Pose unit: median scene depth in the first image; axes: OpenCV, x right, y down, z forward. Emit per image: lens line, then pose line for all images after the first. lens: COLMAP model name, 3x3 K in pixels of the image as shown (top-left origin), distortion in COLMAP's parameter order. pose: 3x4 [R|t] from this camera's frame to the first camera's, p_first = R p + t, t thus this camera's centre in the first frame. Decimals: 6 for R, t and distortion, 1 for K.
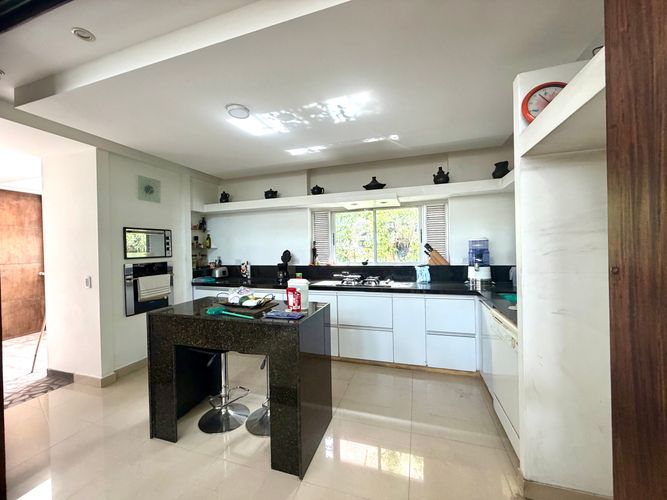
lens RADIAL K [[265.4, 0, 330.9], [0, 265.4, 248.2], [0, 0, 1]] dist [-0.001599, 0.000406]
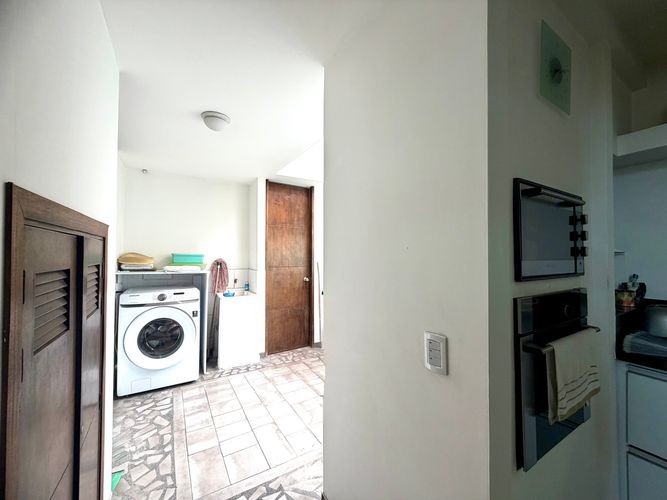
lens RADIAL K [[265.4, 0, 331.8], [0, 265.4, 250.6], [0, 0, 1]] dist [-0.001599, 0.000406]
pose [[0.760879, 0.012907, -0.648765, -0.497512], [-0.024613, 0.999657, -0.008979, 0.009578], [0.648427, 0.022800, 0.760936, 0.420884]]
